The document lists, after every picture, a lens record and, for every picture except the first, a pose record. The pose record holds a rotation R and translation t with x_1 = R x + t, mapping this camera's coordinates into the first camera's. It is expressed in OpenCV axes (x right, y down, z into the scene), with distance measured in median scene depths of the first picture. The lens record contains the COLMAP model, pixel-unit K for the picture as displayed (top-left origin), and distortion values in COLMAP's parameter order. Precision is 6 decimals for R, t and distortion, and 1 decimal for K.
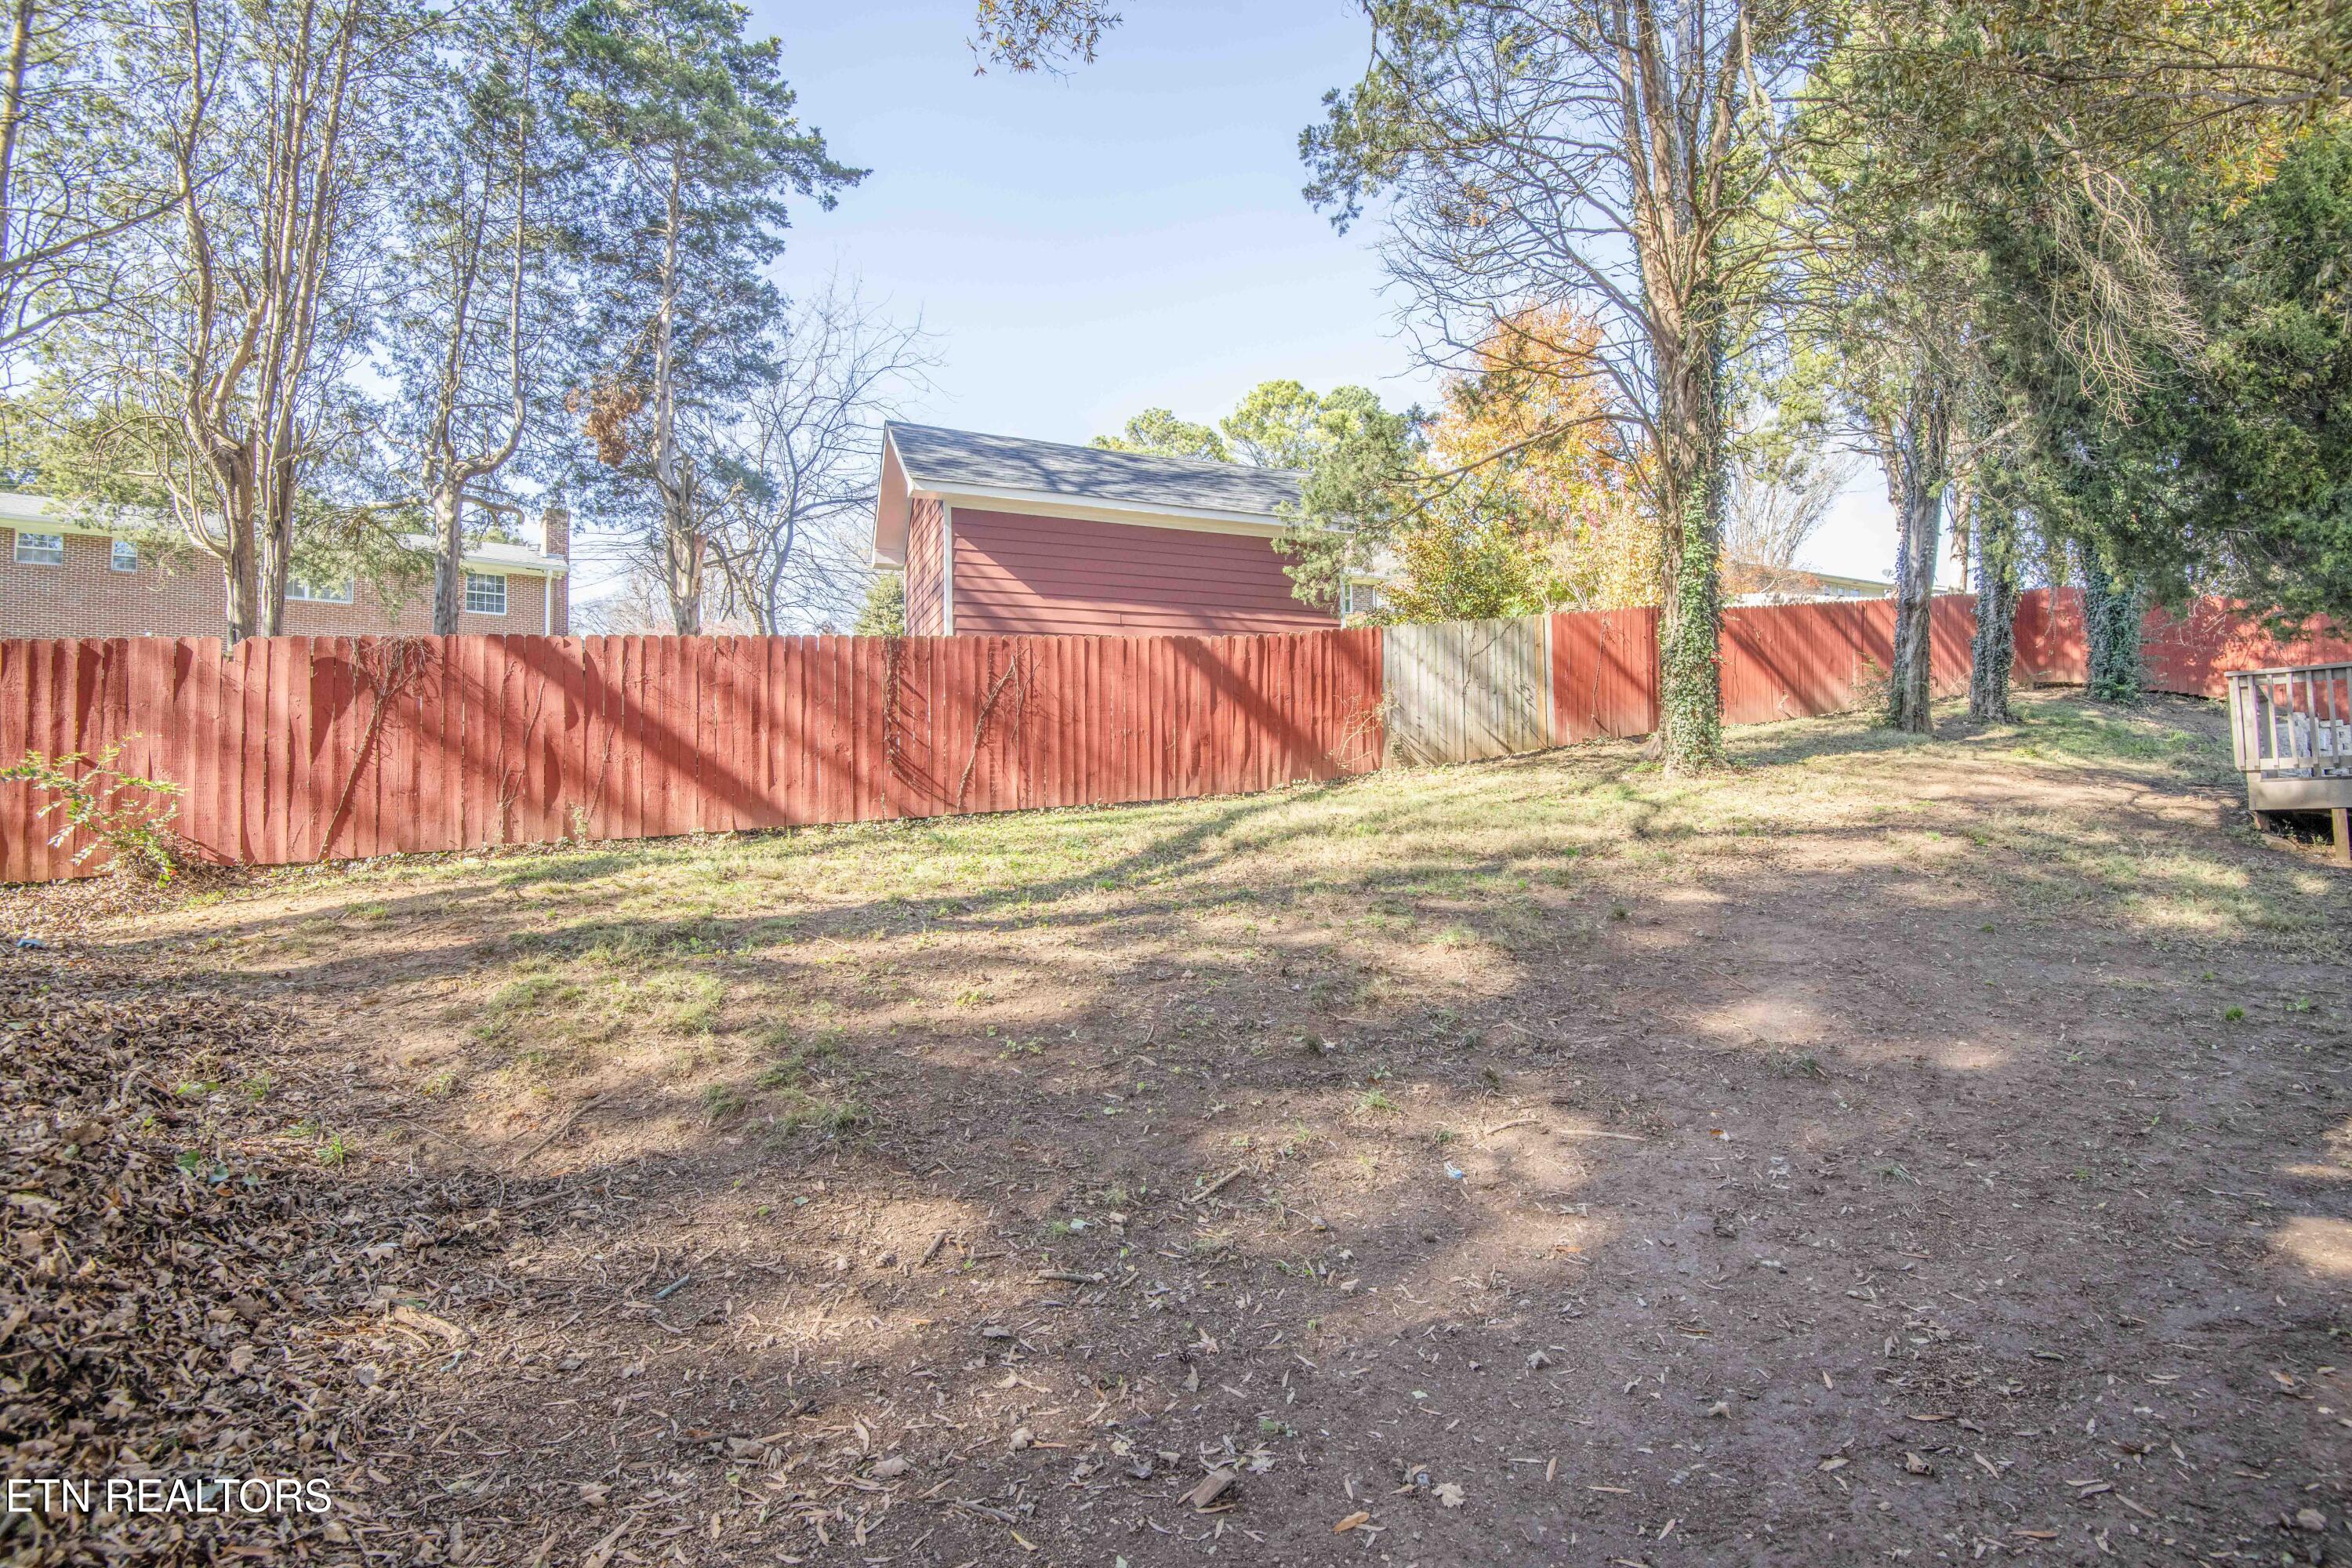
lens RADIAL K [[1090.1, 0, 1182.5], [0, 1090.1, 790.3], [0, 0, 1]] dist [0.000292, -0.028628]
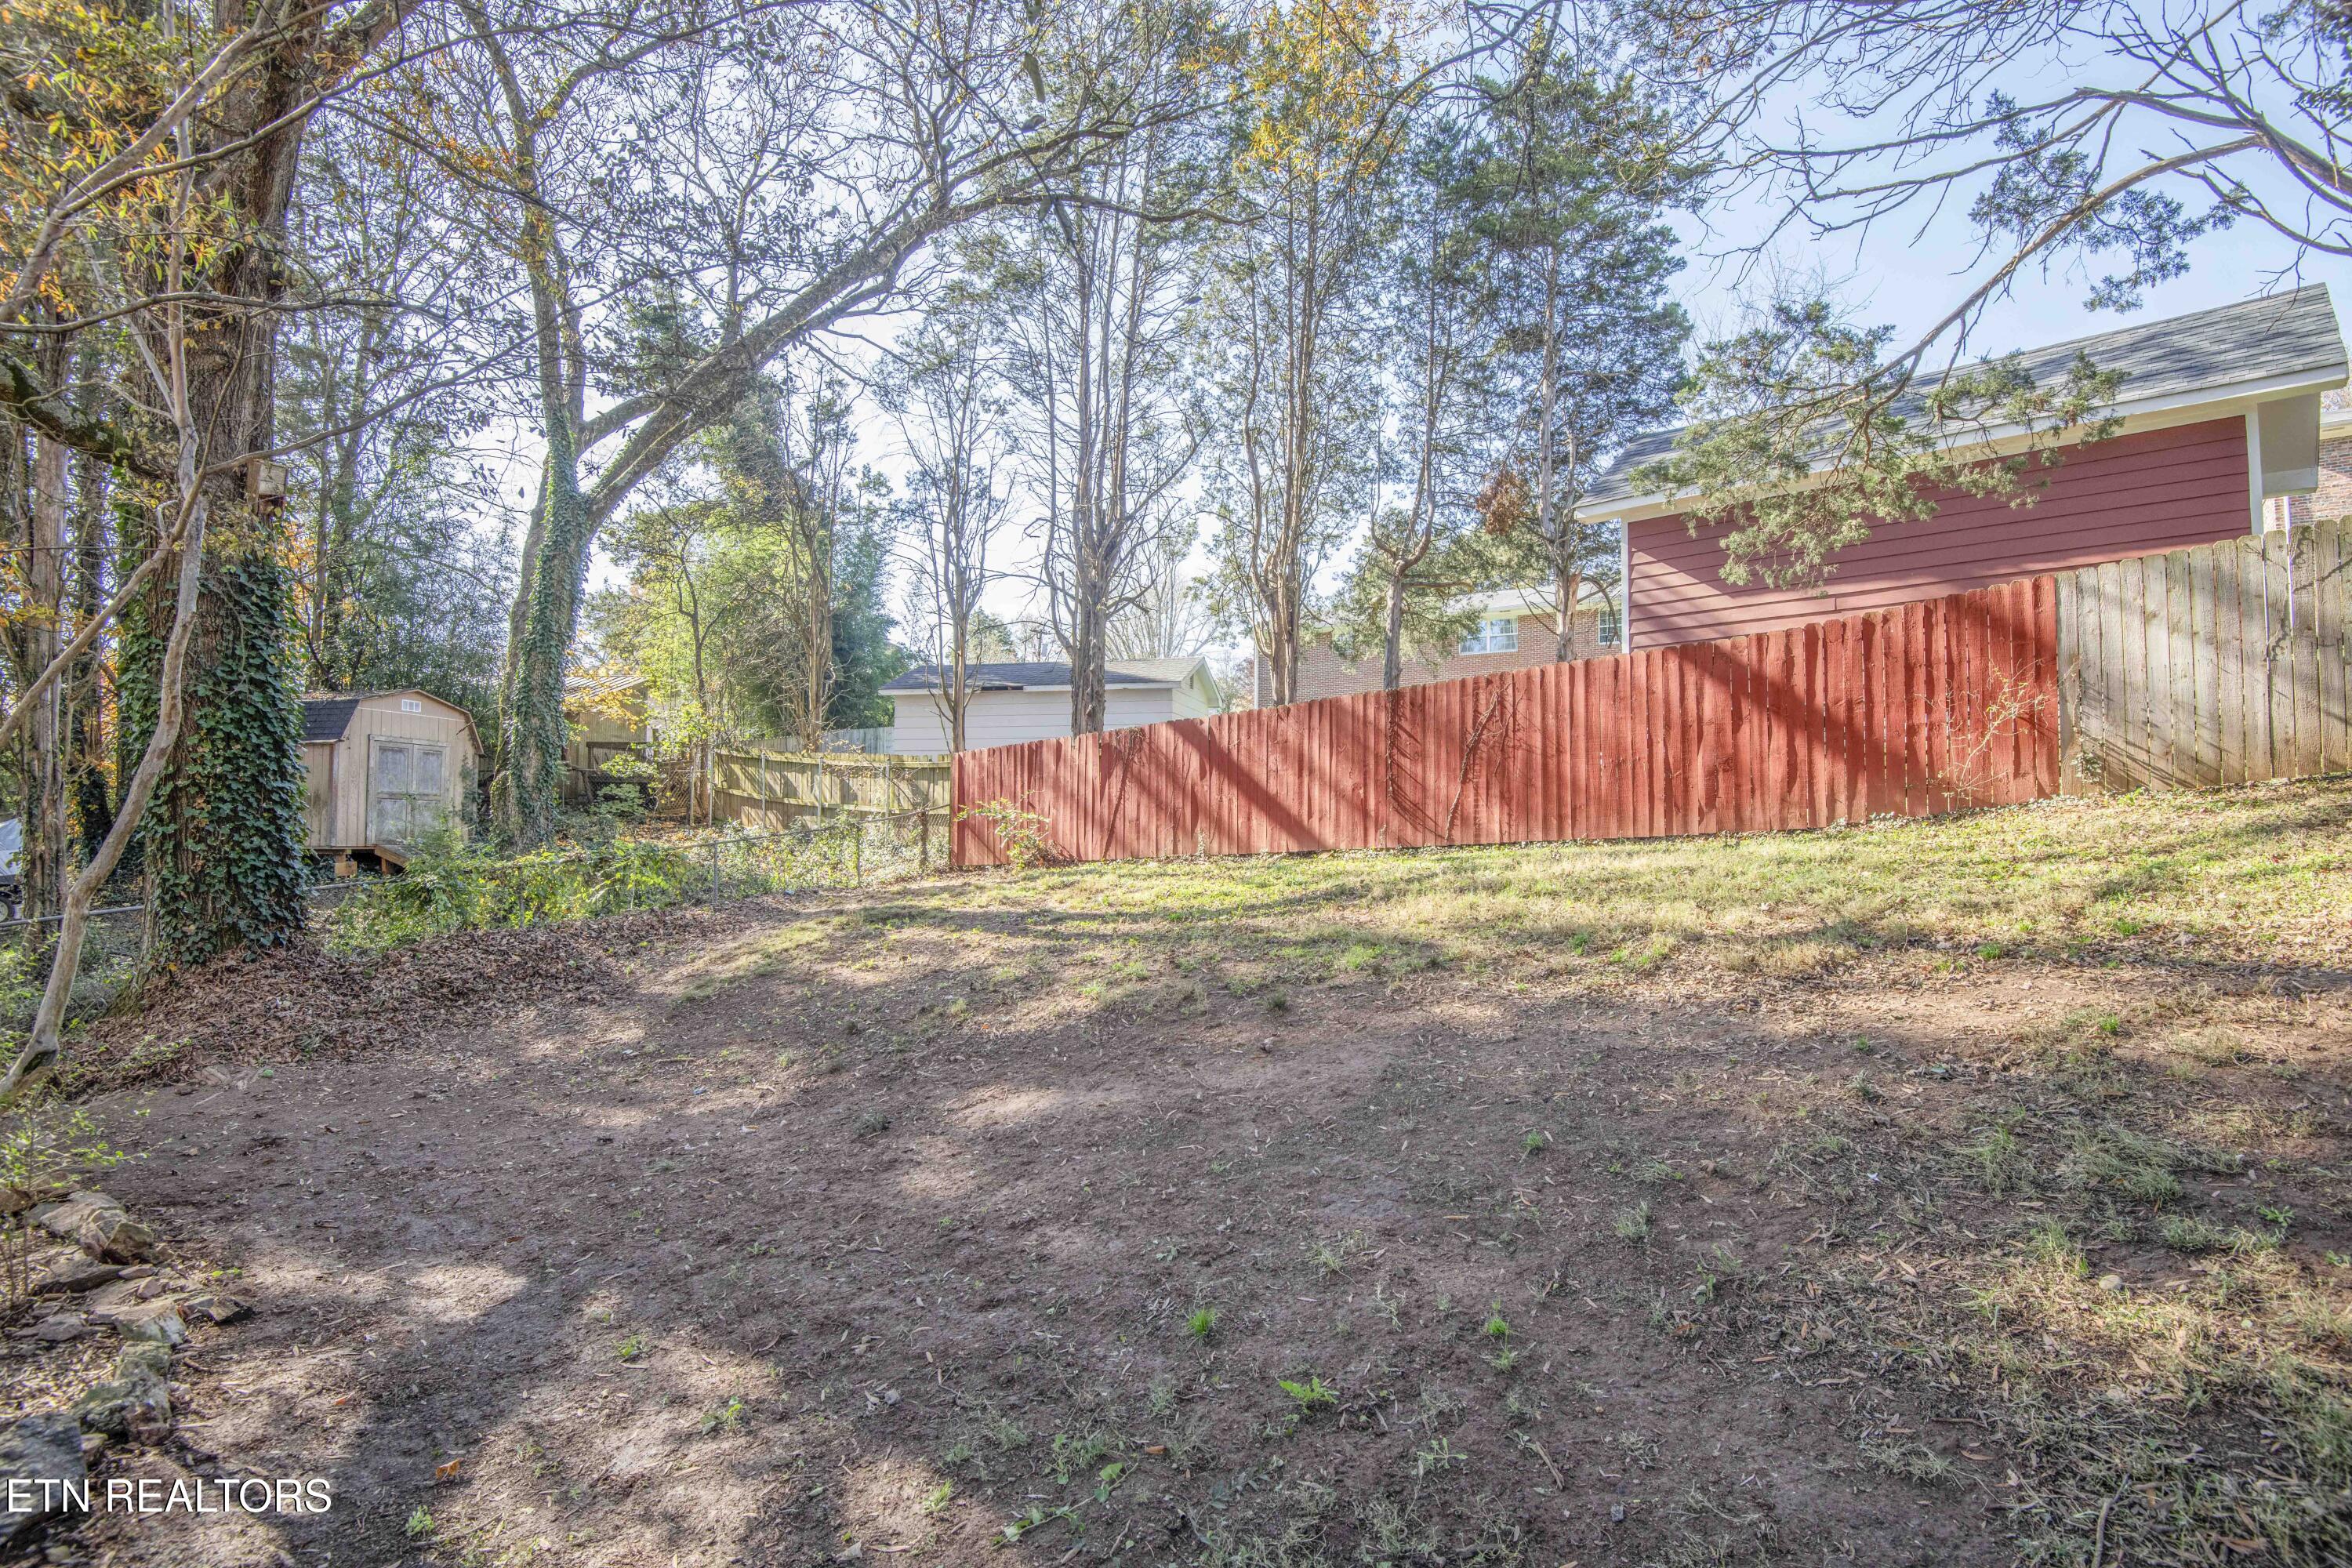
lens RADIAL K [[1090.1, 0, 1182.5], [0, 1090.1, 790.3], [0, 0, 1]] dist [0.000292, -0.028628]
pose [[0.378431, -0.004933, -0.925616, 0.638045], [0.014472, 0.999895, 0.000588, -0.033928], [0.925516, -0.013618, 0.378462, 0.315383]]
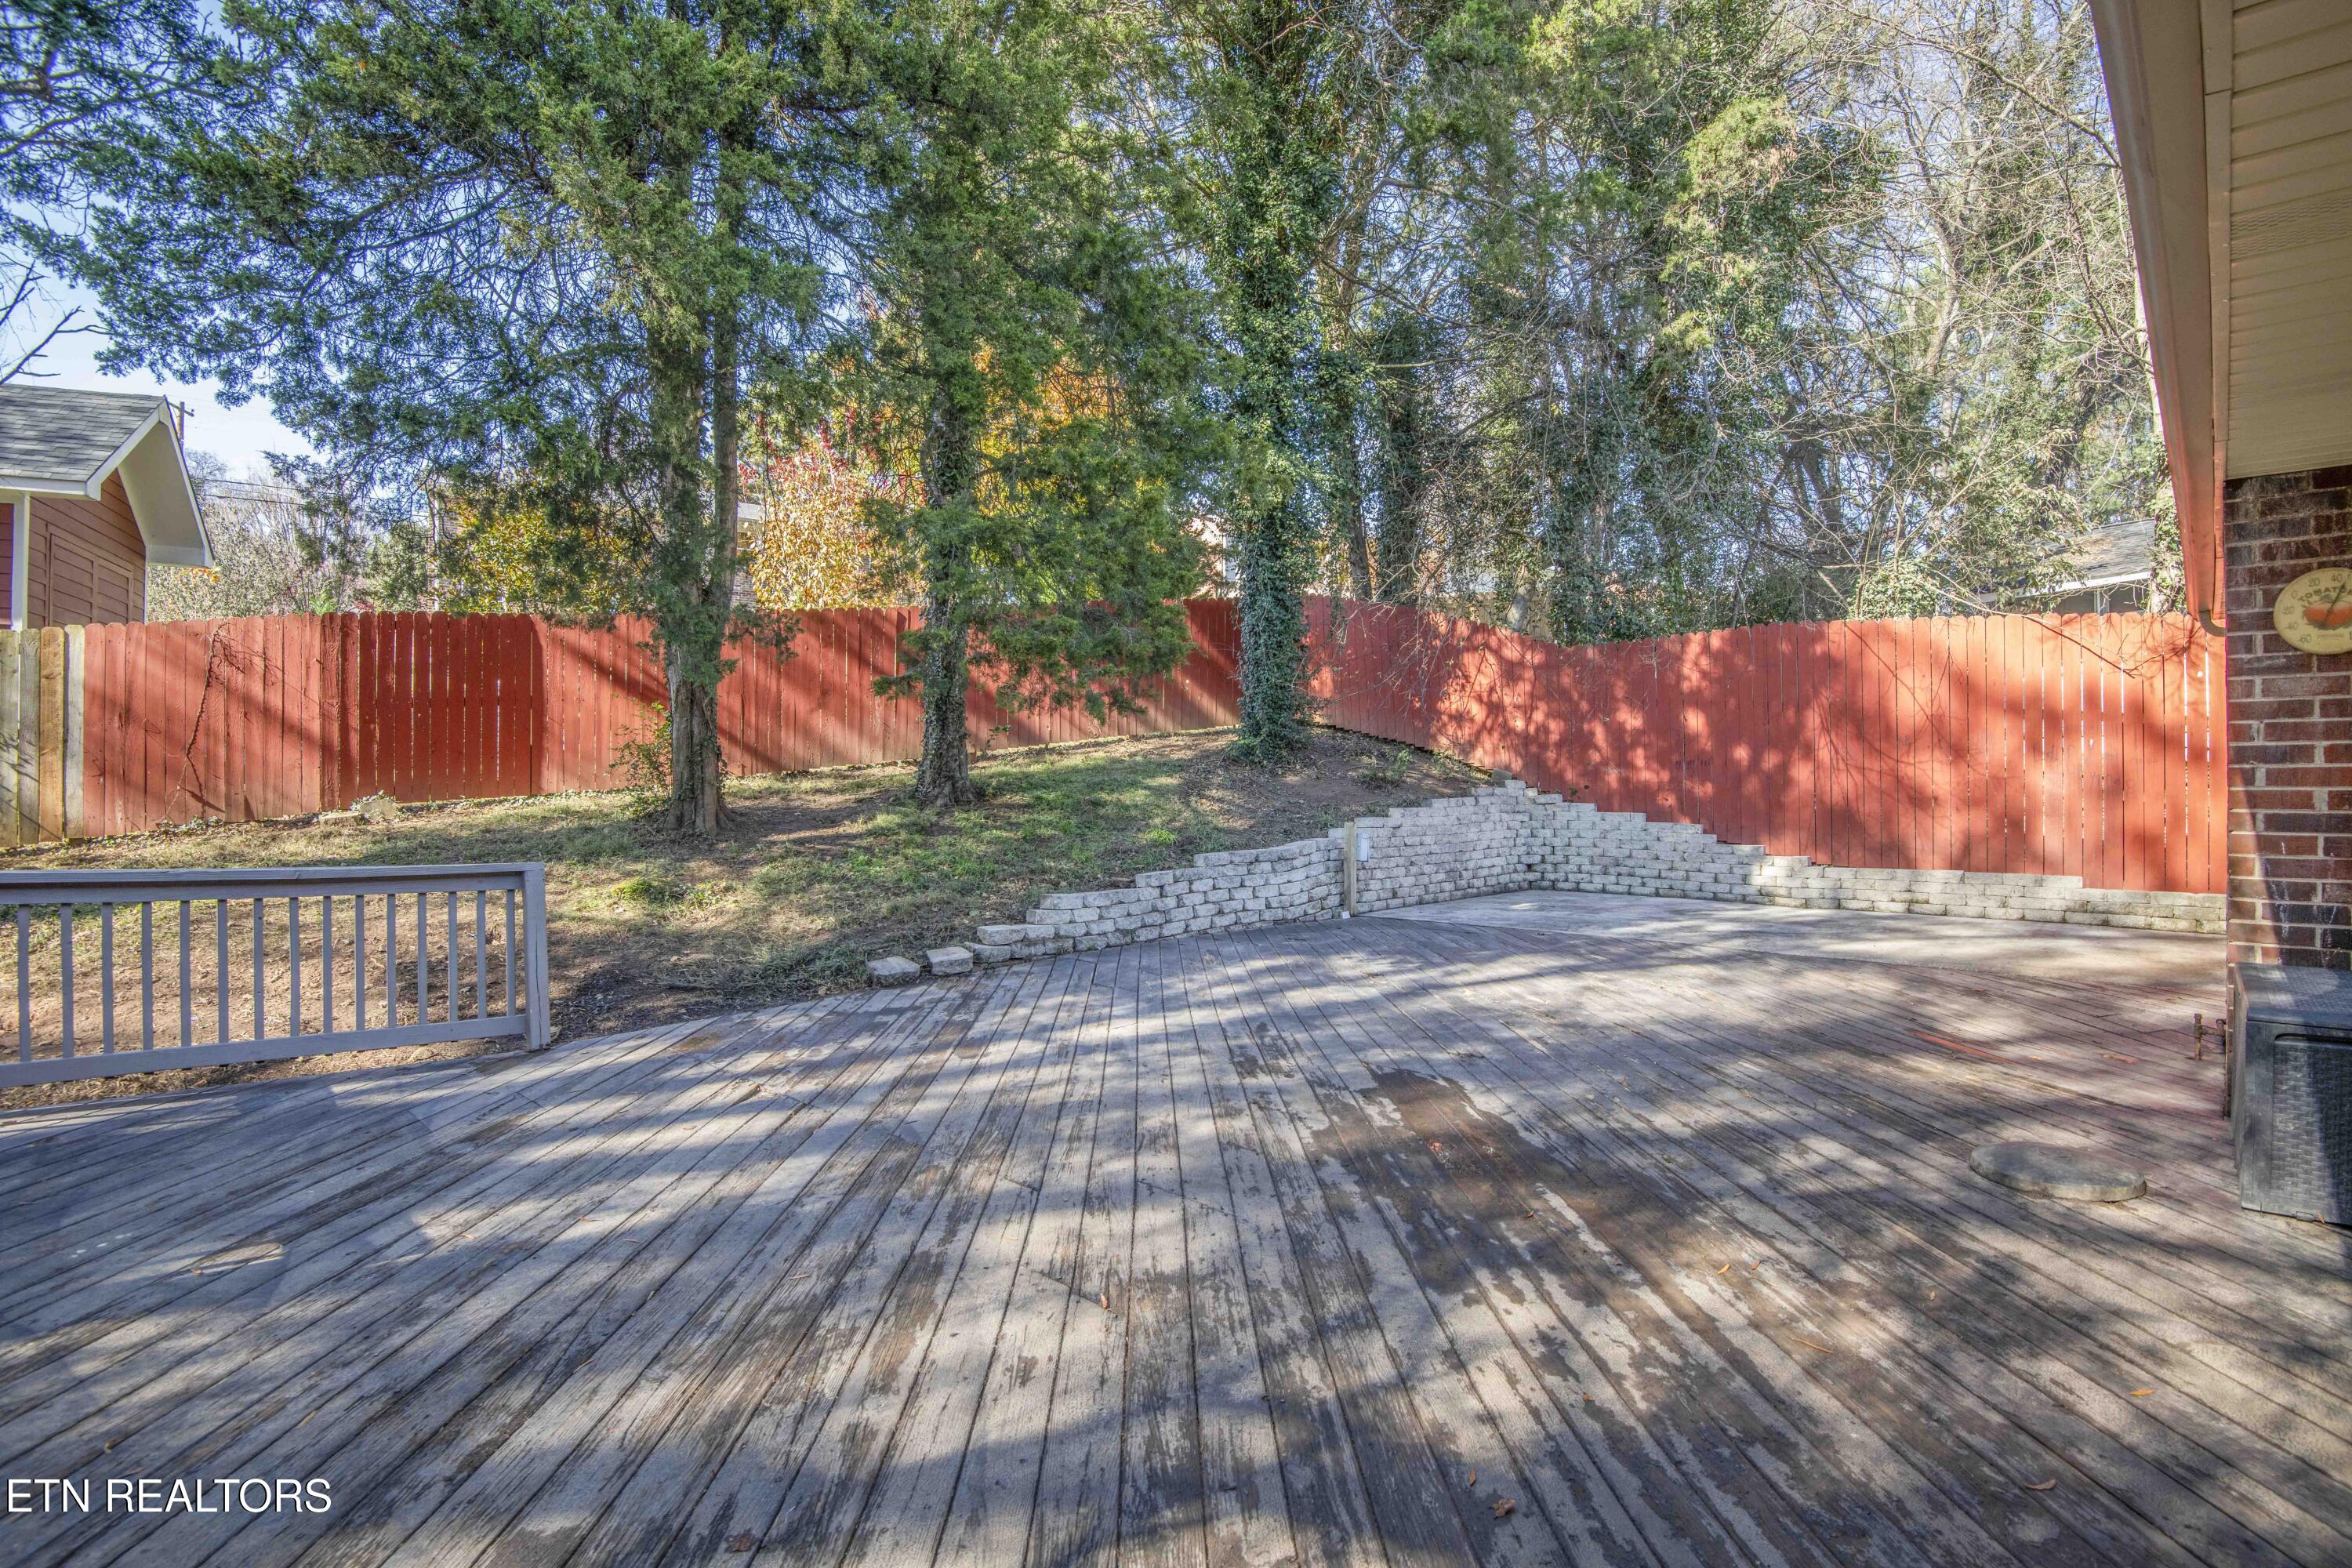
lens RADIAL K [[1090.1, 0, 1182.5], [0, 1090.1, 790.3], [0, 0, 1]] dist [0.000292, -0.028628]
pose [[0.995417, 0.021419, 0.093198, 1.121826], [-0.024790, 0.999074, 0.035158, -0.128367], [-0.092359, -0.037307, 0.995027, 0.412856]]
